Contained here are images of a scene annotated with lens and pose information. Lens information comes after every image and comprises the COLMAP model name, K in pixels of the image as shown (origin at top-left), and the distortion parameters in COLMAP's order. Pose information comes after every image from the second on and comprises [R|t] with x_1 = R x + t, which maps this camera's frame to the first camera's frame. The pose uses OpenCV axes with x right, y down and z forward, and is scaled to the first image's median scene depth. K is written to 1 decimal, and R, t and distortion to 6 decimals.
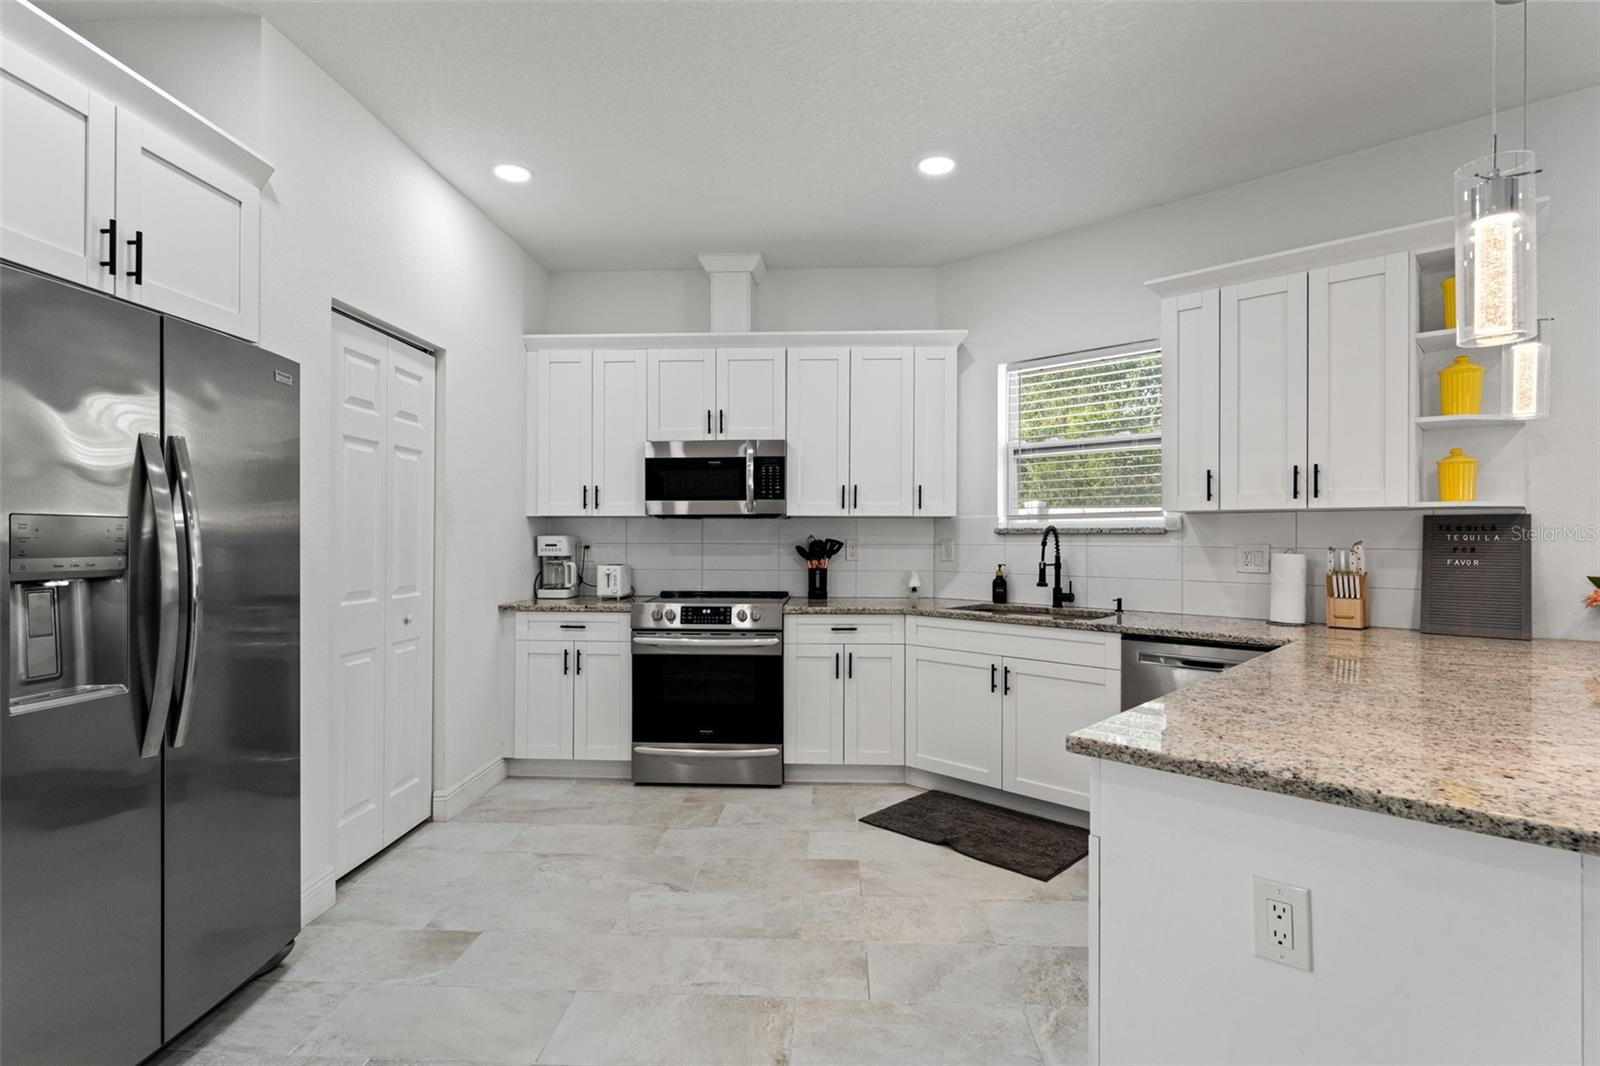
lens RADIAL K [[778.7, 0, 801.0], [0, 778.7, 534.5], [0, 0, 1]] dist [-0.002667, -0.000445]
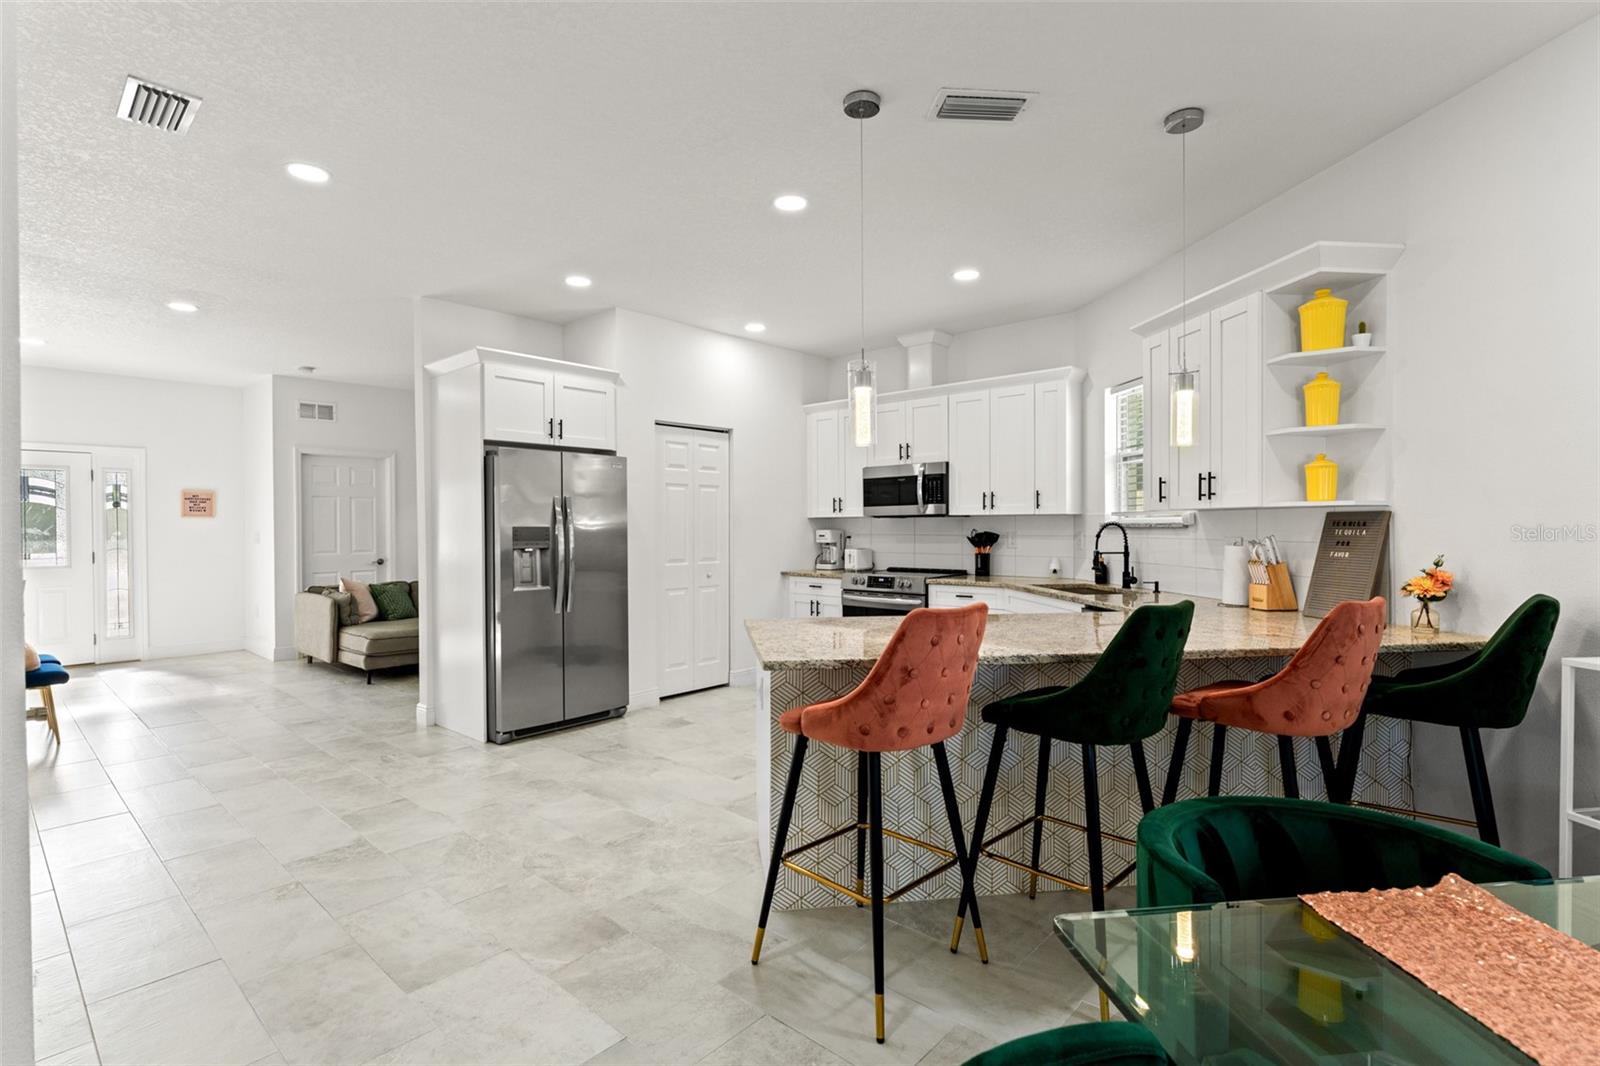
lens RADIAL K [[749.4, 0, 798.7], [0, 749.4, 533.0], [0, 0, 1]] dist [-0.004837, -0.000188]
pose [[0.780823, 0.000086, -0.624752, 0.666313], [0.008154, 0.999913, 0.010328, -0.009130], [0.624699, -0.013158, 0.780755, -0.241567]]
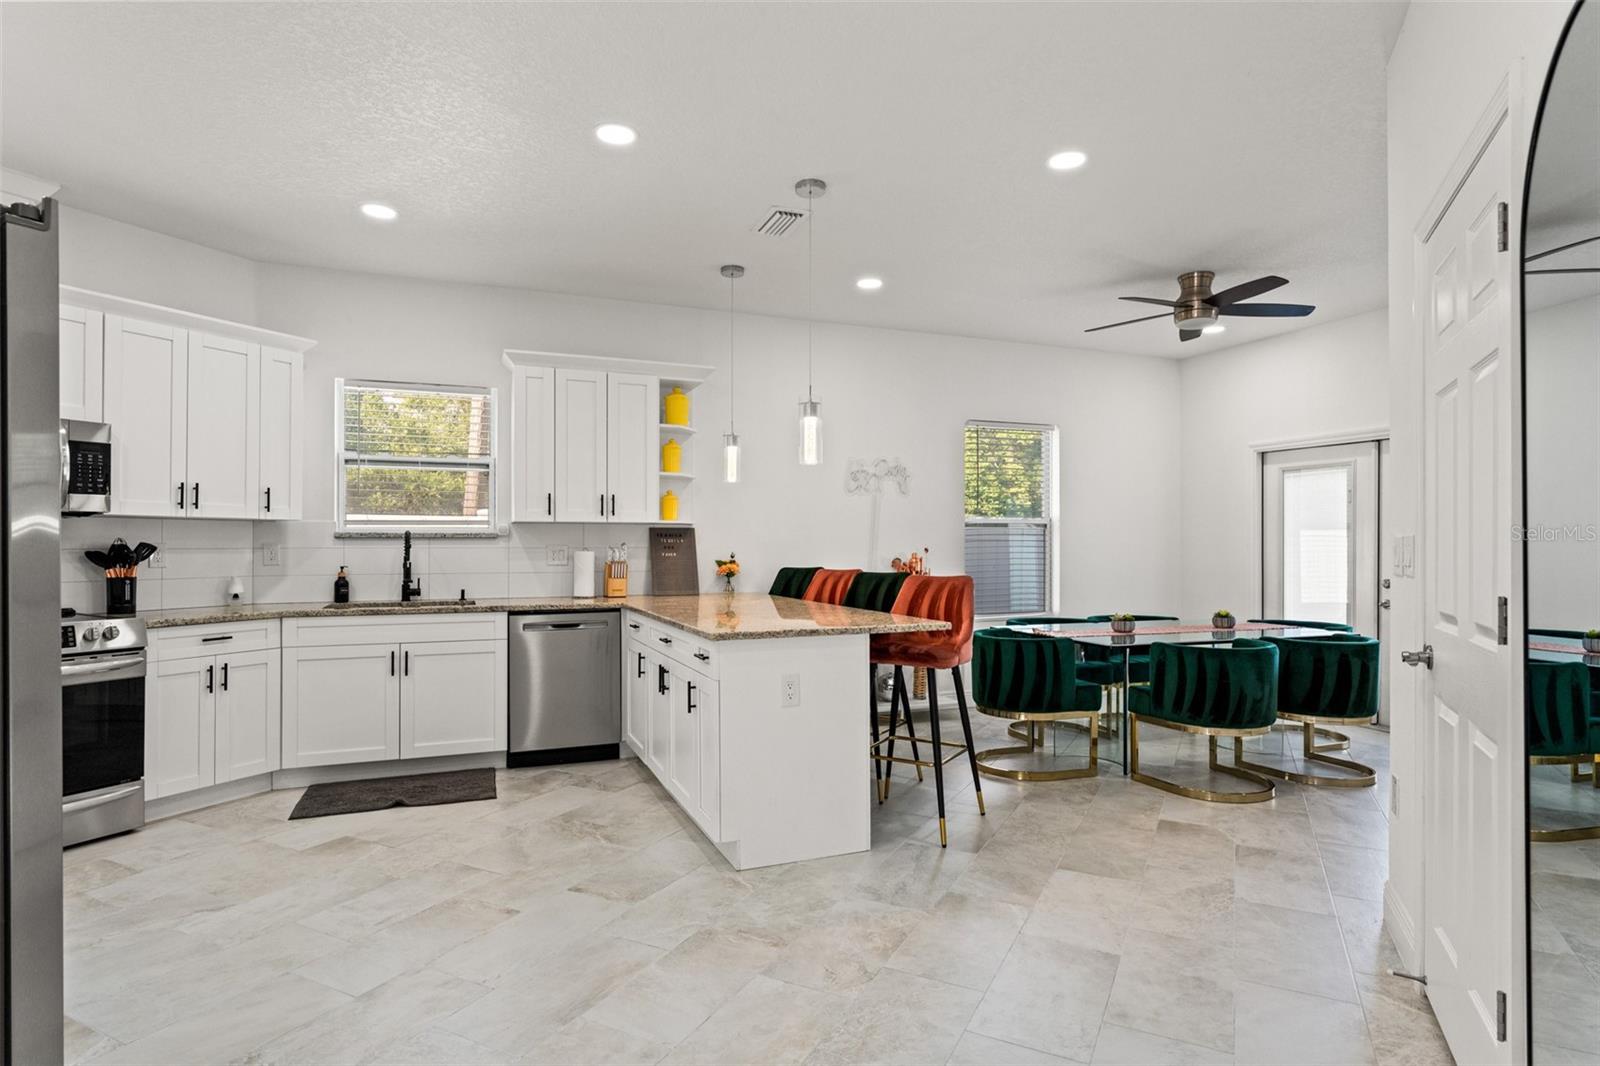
lens RADIAL K [[847.6, 0, 793.2], [0, 847.6, 535.6], [0, 0, 1]] dist [-0.011706, 0.000316]
pose [[0.418685, 0.007852, 0.908097, -0.574196], [0.000239, 0.999962, -0.008756, 0.006868], [-0.908131, 0.003883, 0.418668, -0.049225]]
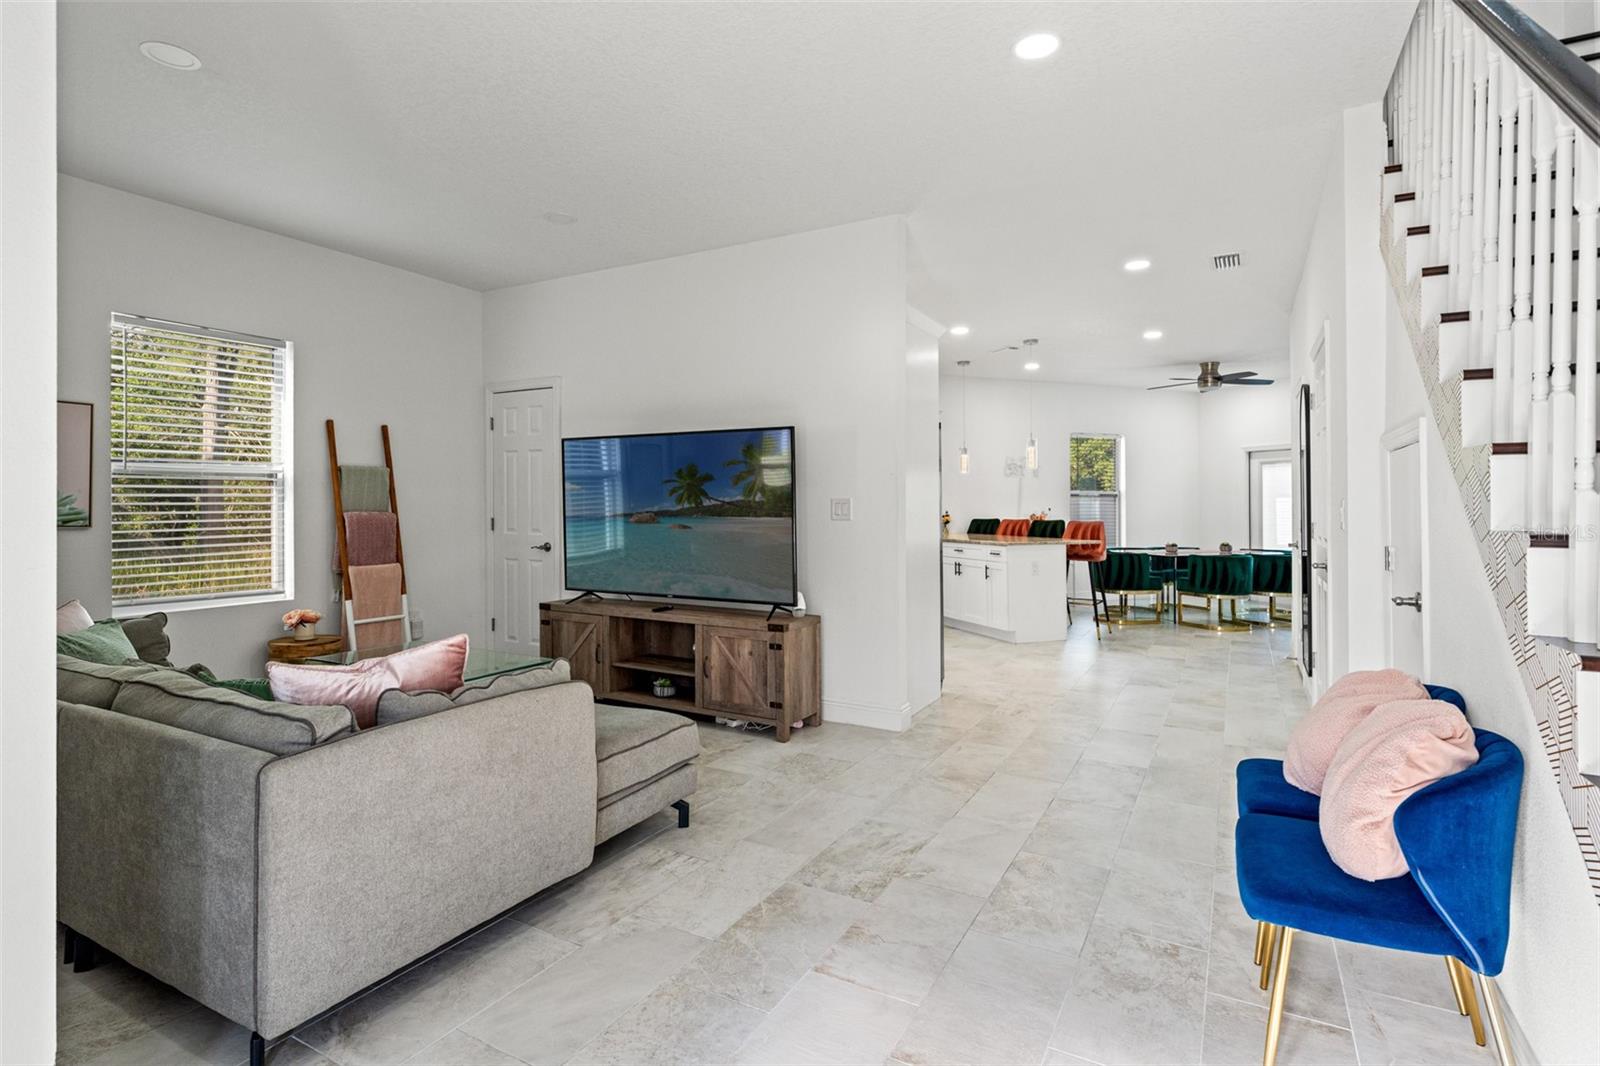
lens RADIAL K [[778.7, 0, 793.8], [0, 778.7, 488.1], [0, 0, 1]] dist [-0.002667, -0.000445]
pose [[0.451171, 0.020919, 0.892192, -1.718494], [-0.002631, 0.999752, -0.022111, 0.009854], [-0.892434, 0.007629, 0.451114, -0.007297]]
